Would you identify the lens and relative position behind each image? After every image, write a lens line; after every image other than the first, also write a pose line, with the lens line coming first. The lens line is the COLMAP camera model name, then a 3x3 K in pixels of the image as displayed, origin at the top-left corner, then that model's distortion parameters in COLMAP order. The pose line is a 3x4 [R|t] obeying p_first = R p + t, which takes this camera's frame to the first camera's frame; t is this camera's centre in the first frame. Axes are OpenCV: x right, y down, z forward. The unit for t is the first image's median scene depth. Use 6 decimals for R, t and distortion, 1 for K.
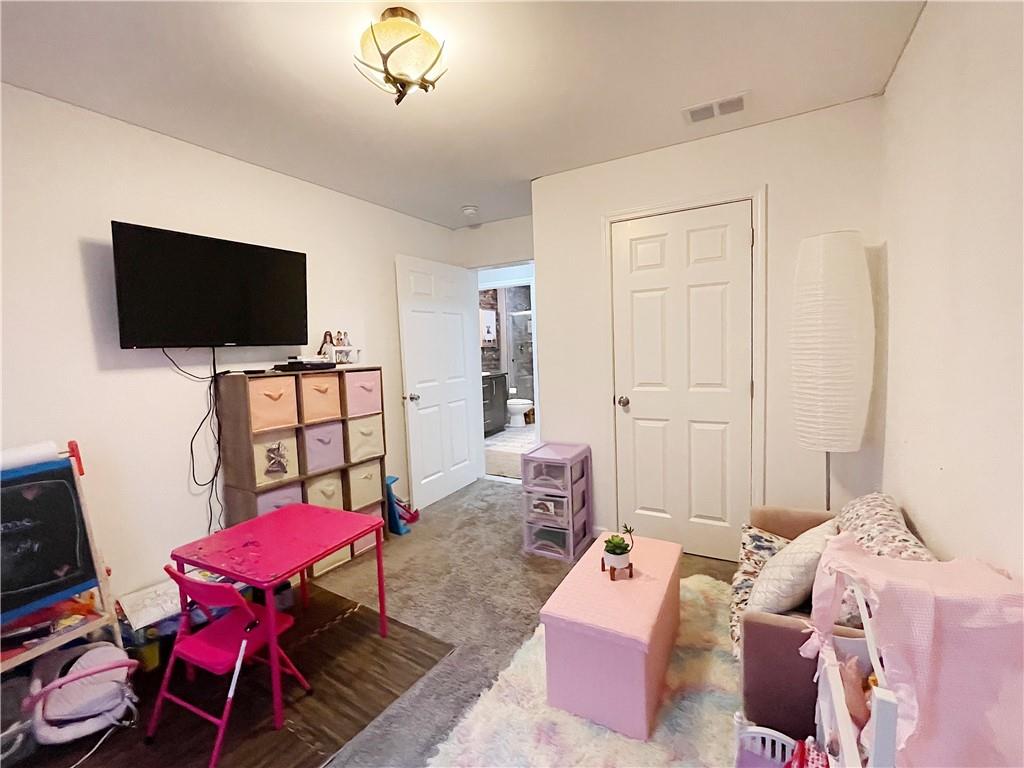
lens RADIAL K [[446.9, 0, 514.1], [0, 446.9, 381.6], [0, 0, 1]] dist [-0.000255, -0.000166]
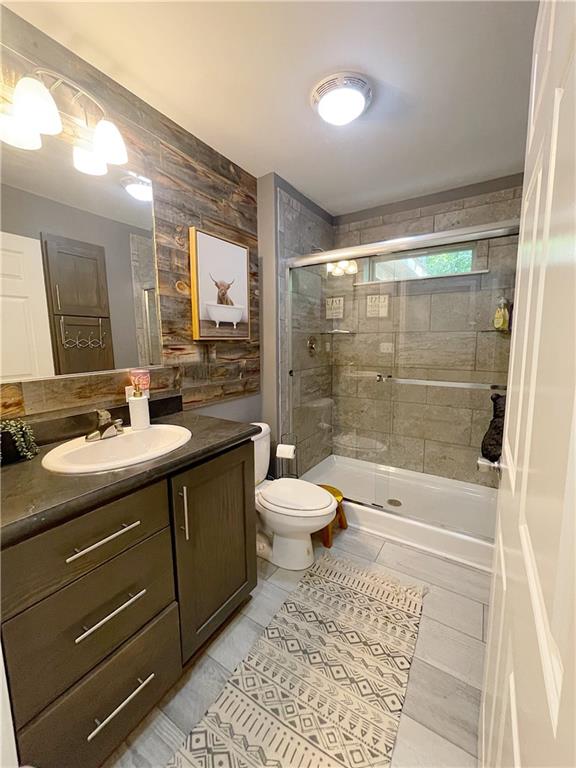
lens RADIAL K [[312.7, 0, 290.4], [0, 312.7, 382.4], [0, 0, 1]] dist [-0.004065, -0.000634]
pose [[0.997662, 0.031473, -0.060659, 0.016330], [-0.028353, 0.998264, 0.051622, -0.055800], [0.062179, -0.049781, 0.996823, 0.722980]]
